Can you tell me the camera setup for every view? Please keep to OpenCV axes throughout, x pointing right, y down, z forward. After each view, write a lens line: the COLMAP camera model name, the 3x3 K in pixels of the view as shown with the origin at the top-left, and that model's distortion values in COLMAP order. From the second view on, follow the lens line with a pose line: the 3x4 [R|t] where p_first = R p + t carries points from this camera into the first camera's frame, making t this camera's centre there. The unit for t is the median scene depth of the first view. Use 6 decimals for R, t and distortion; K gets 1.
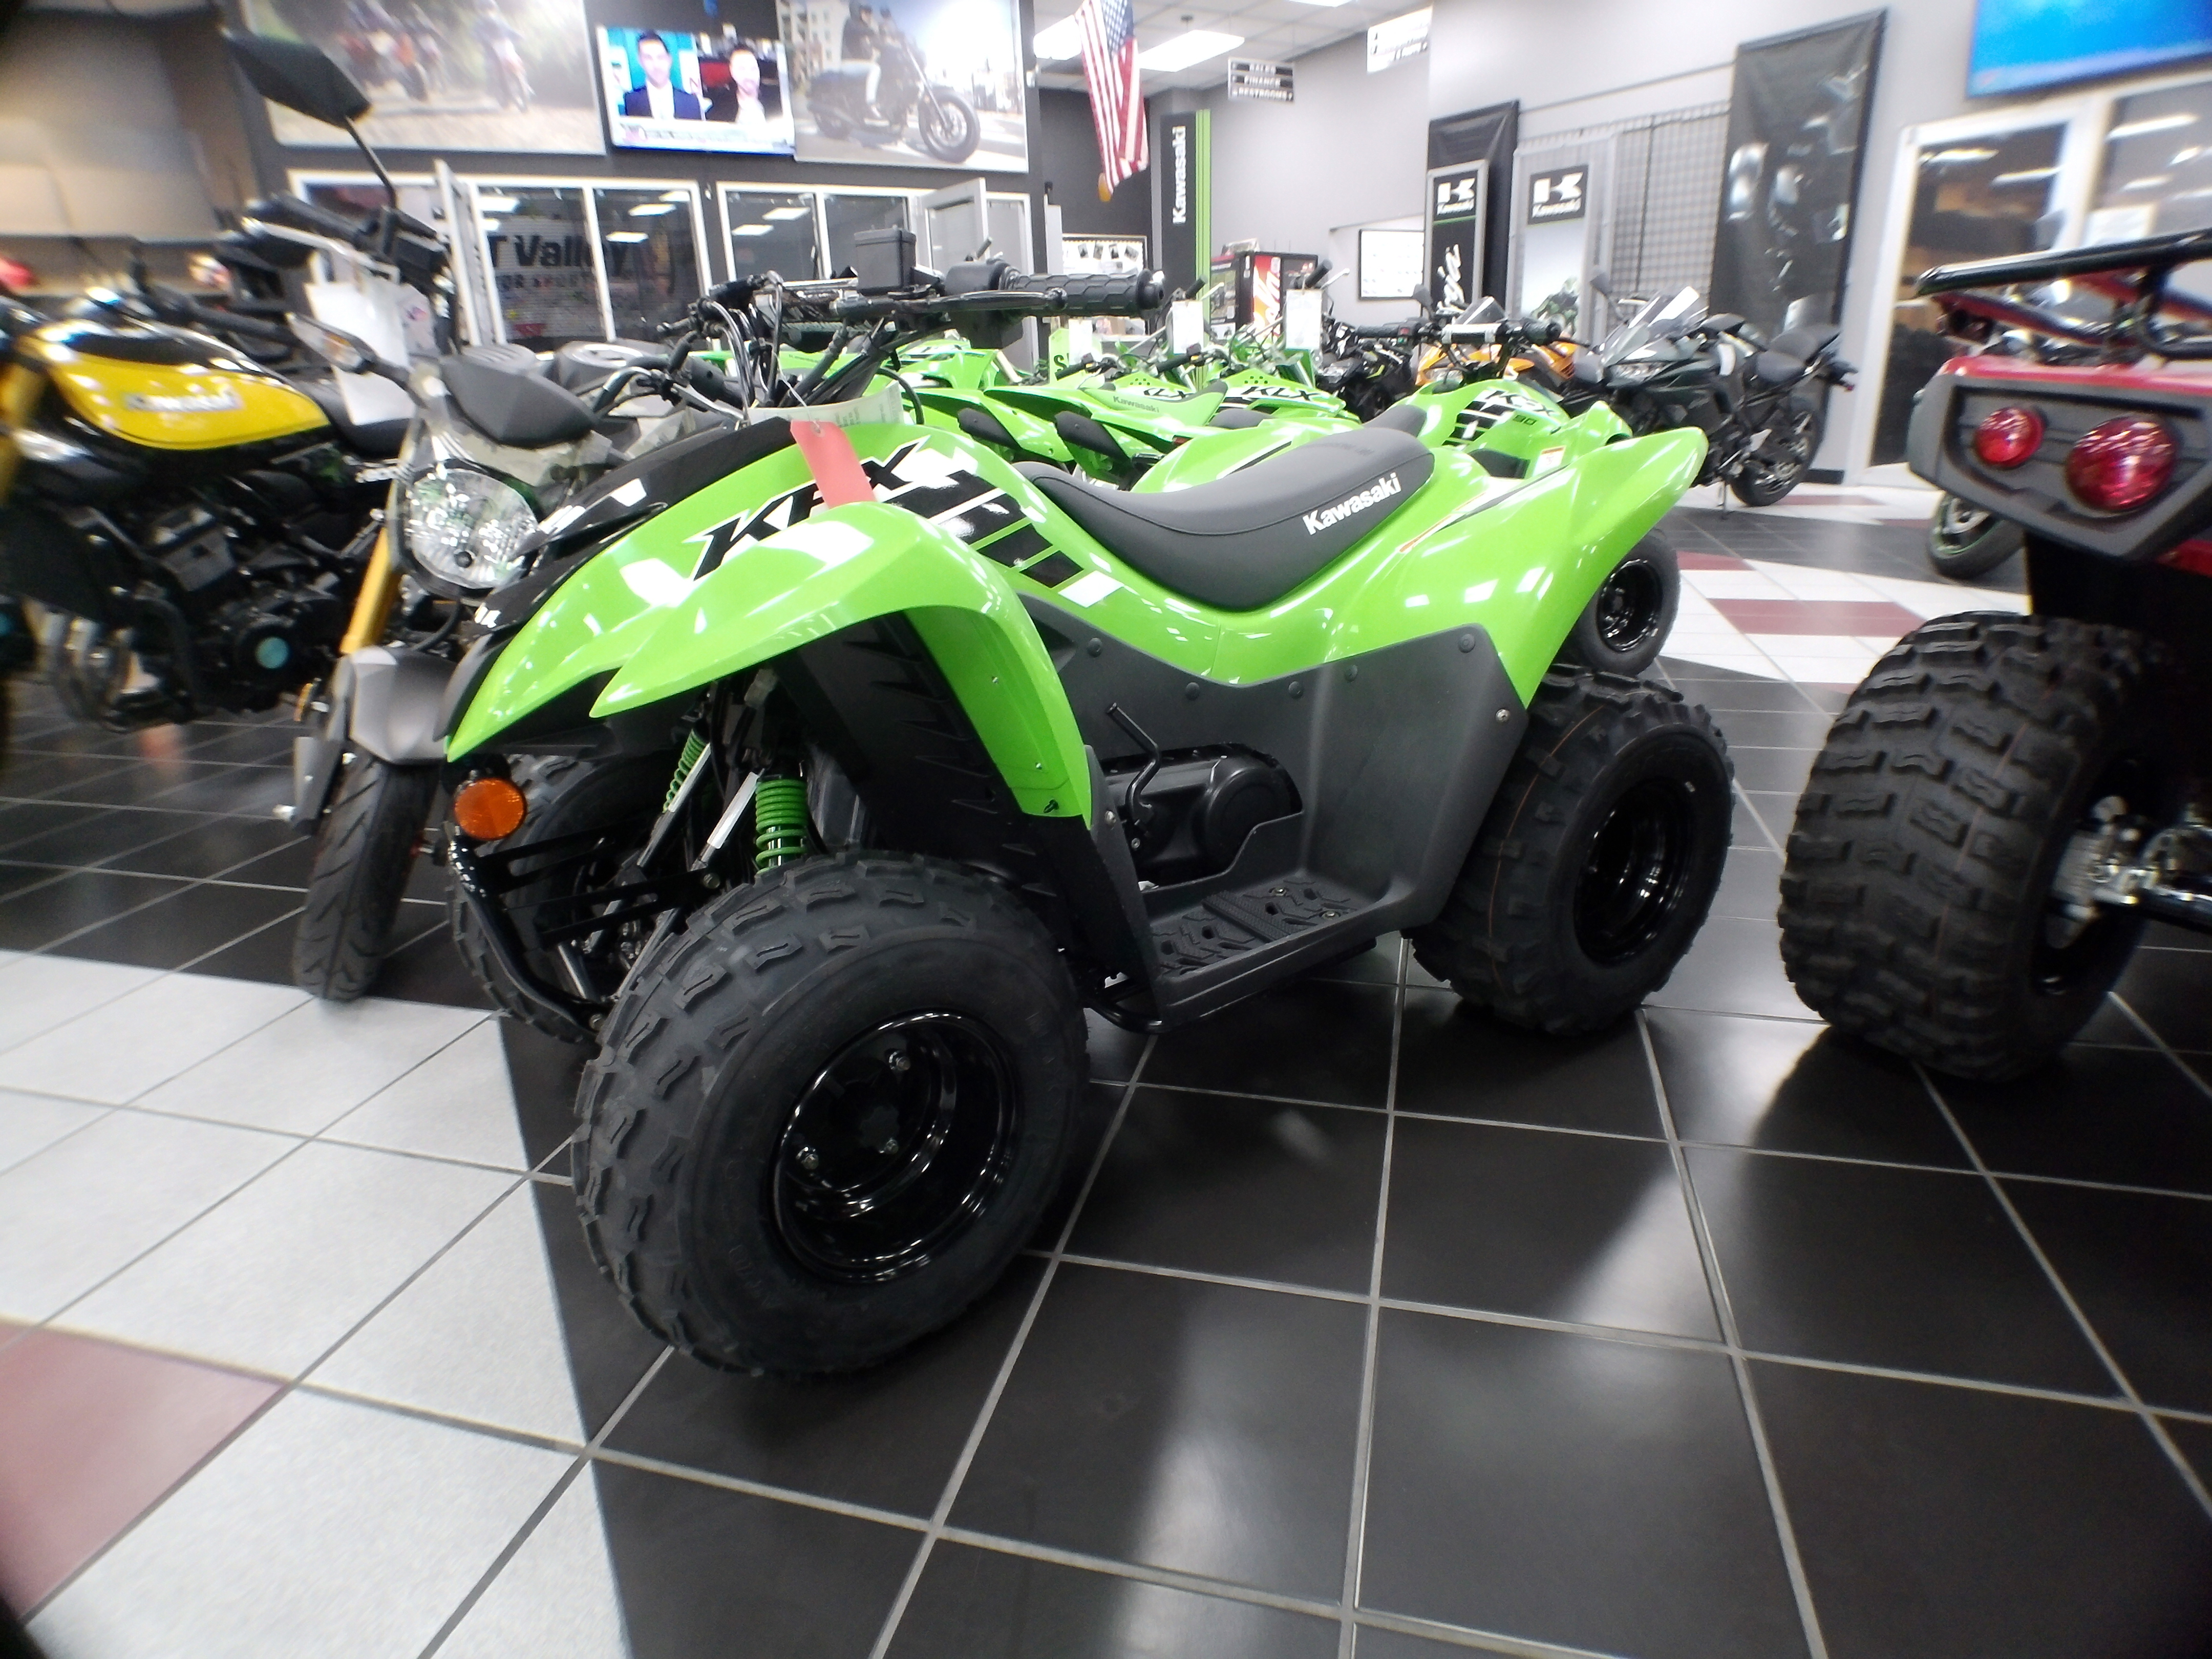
lens RADIAL K [[1175.6, 0, 1124.9], [0, 1175.6, 817.3], [0, 0, 1]] dist [-0.049617, 0.010176]
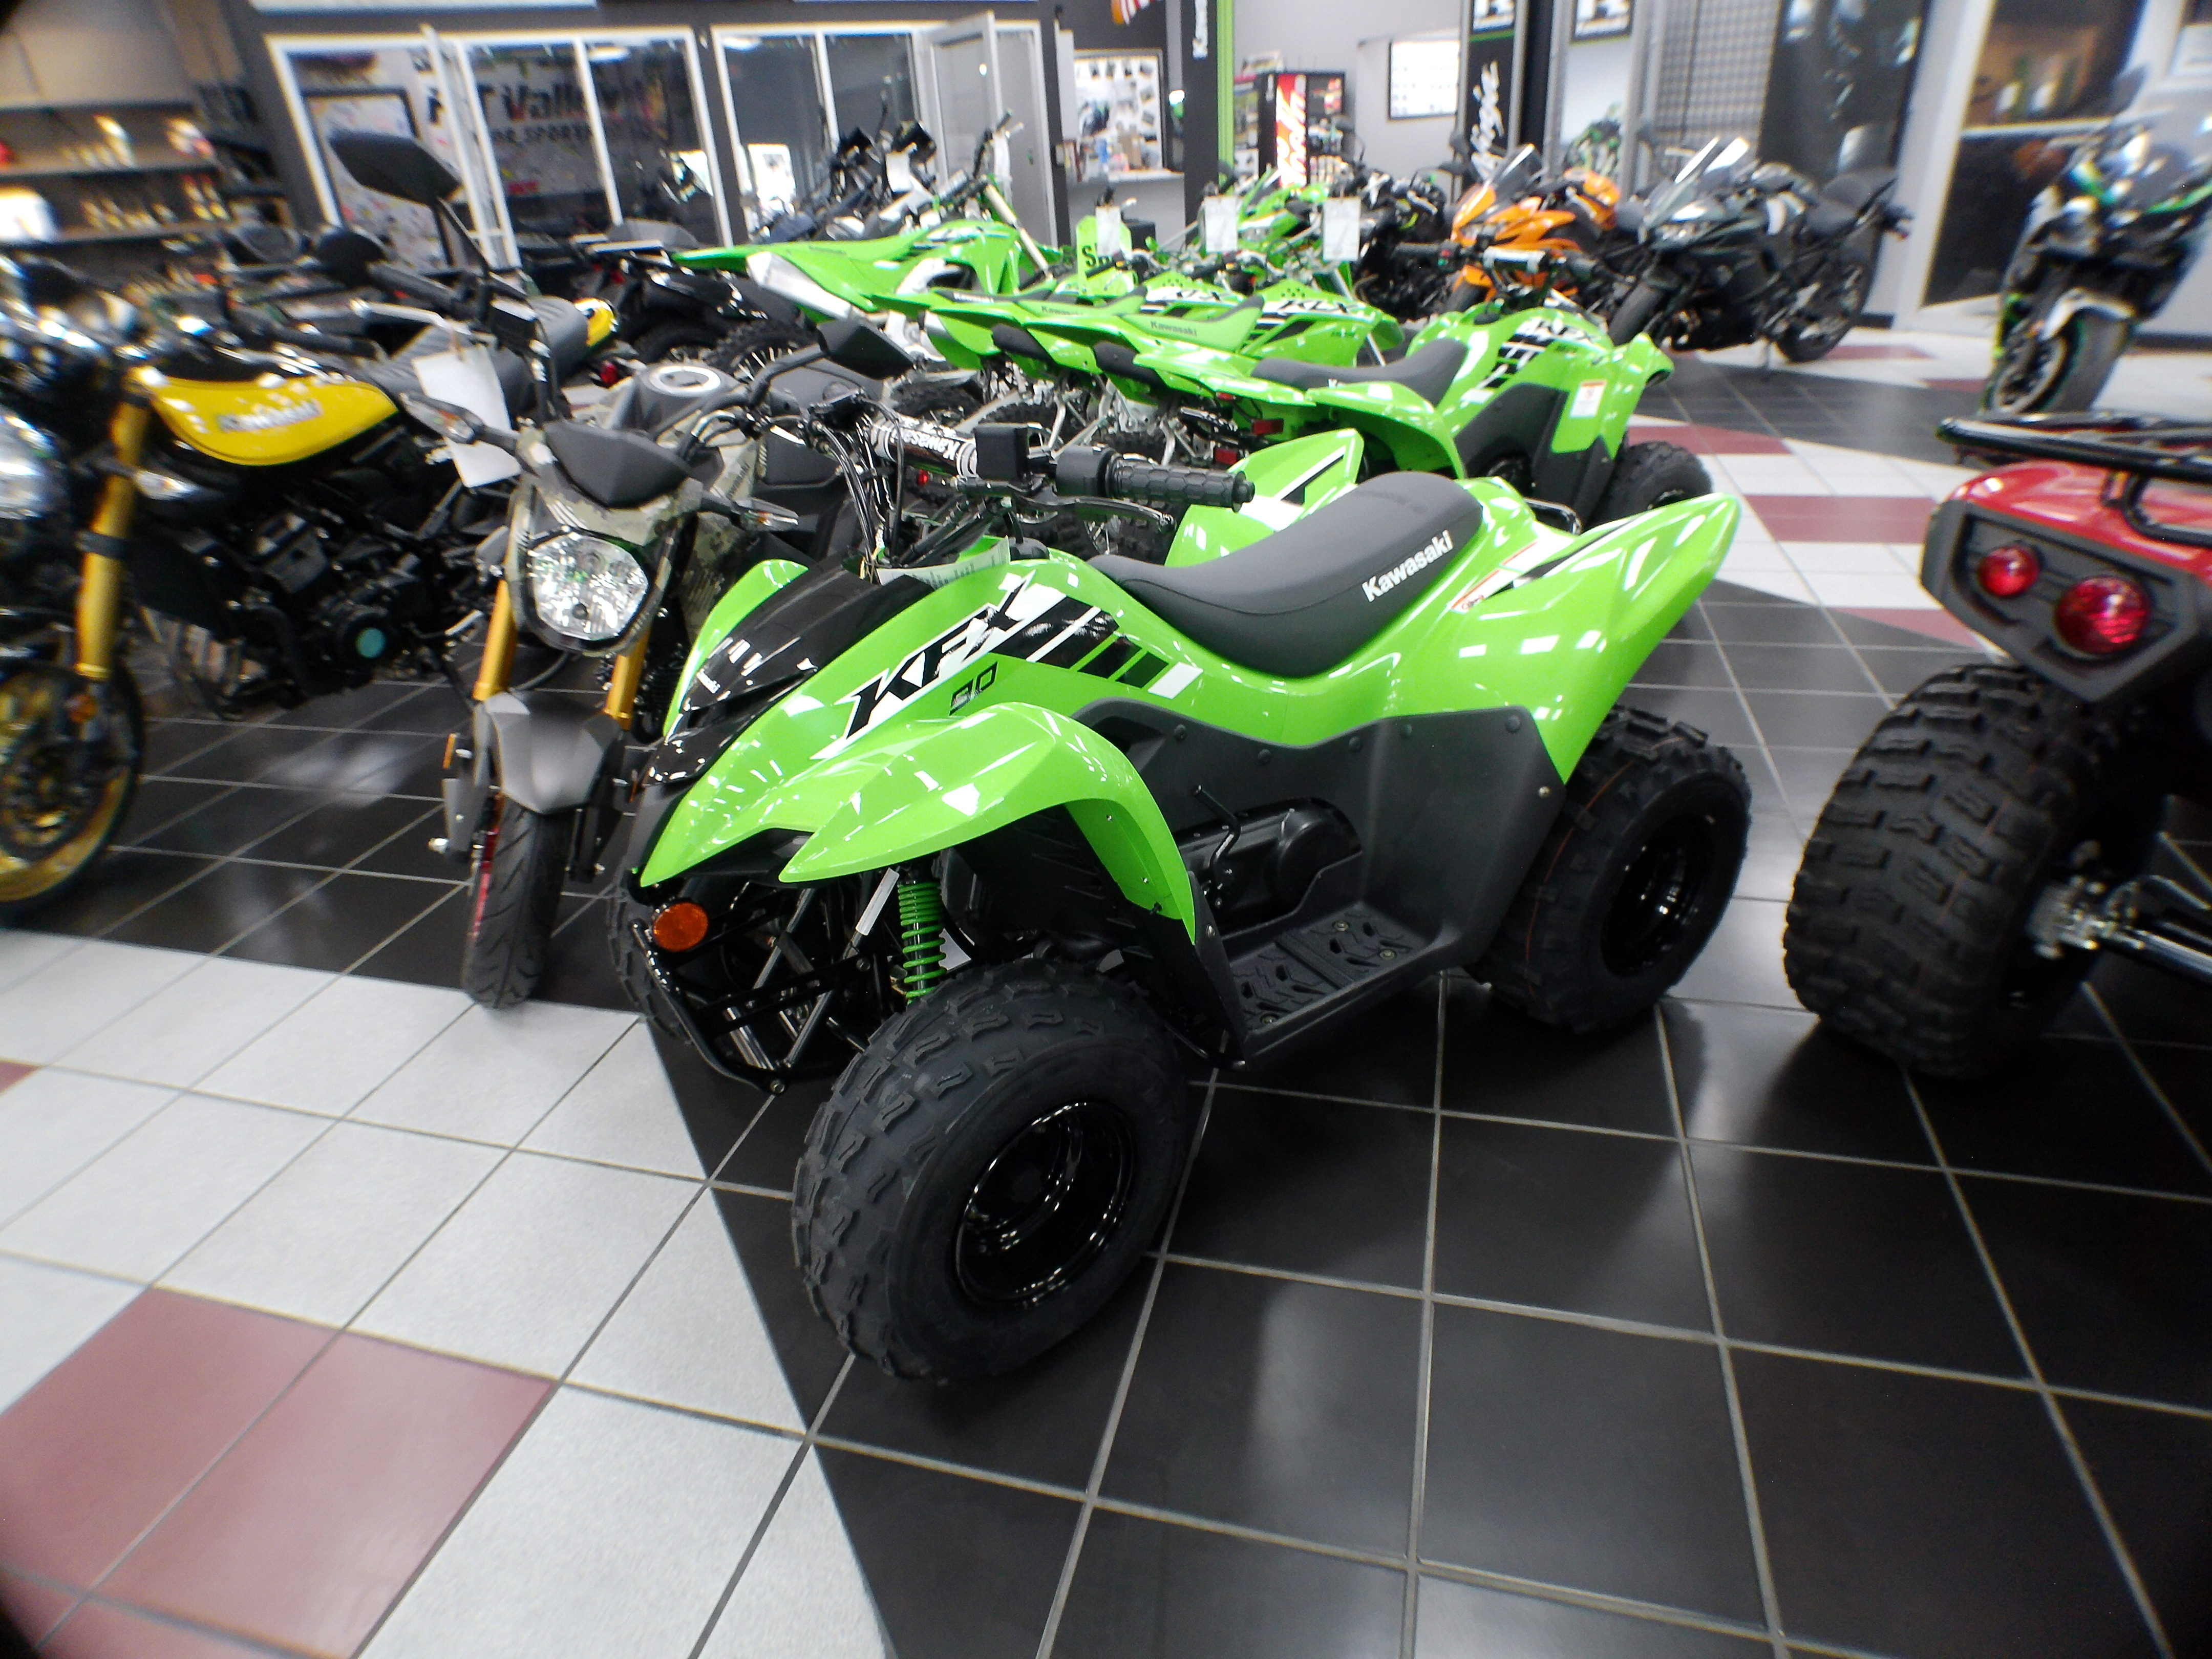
lens RADIAL K [[1175.6, 0, 1128.8], [0, 1175.6, 820.1], [0, 0, 1]] dist [-0.049617, 0.010176]
pose [[0.999597, -0.021349, -0.018713, -0.049689], [0.023744, 0.990035, 0.138809, -0.195433], [0.015563, -0.139197, 0.990142, -0.111171]]
